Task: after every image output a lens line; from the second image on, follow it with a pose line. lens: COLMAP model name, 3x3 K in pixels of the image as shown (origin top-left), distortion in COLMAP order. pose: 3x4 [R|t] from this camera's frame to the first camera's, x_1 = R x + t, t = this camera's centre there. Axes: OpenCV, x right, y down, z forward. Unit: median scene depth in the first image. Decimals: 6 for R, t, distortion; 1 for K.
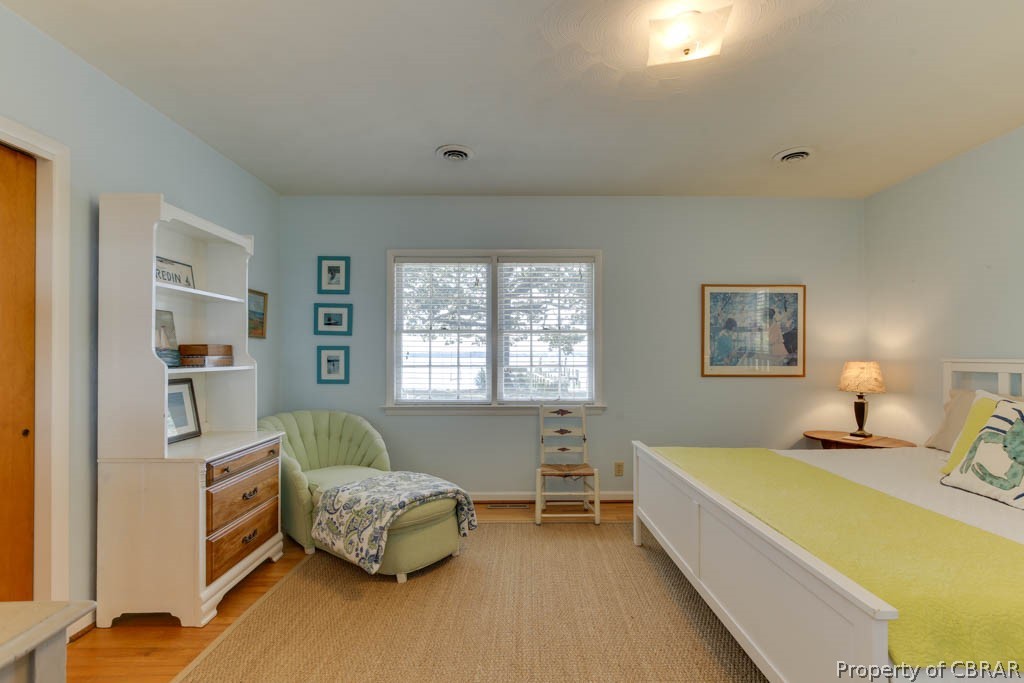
lens RADIAL K [[480.3, 0, 511.6], [0, 480.3, 349.1], [0, 0, 1]] dist [-0.009645, 0.000940]
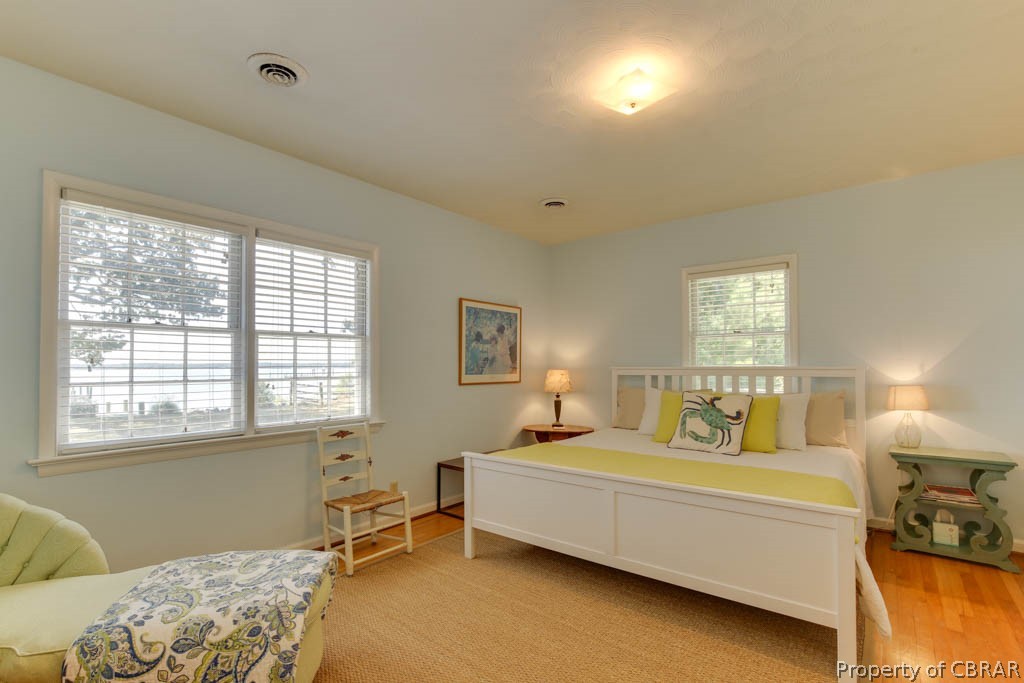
lens RADIAL K [[480.3, 0, 529.9], [0, 480.3, 353.5], [0, 0, 1]] dist [-0.009645, 0.000940]
pose [[0.609894, 0.017963, 0.792279, -0.356403], [-0.006832, 0.999825, -0.017410, 0.005249], [-0.792453, 0.005205, 0.609910, 0.241246]]
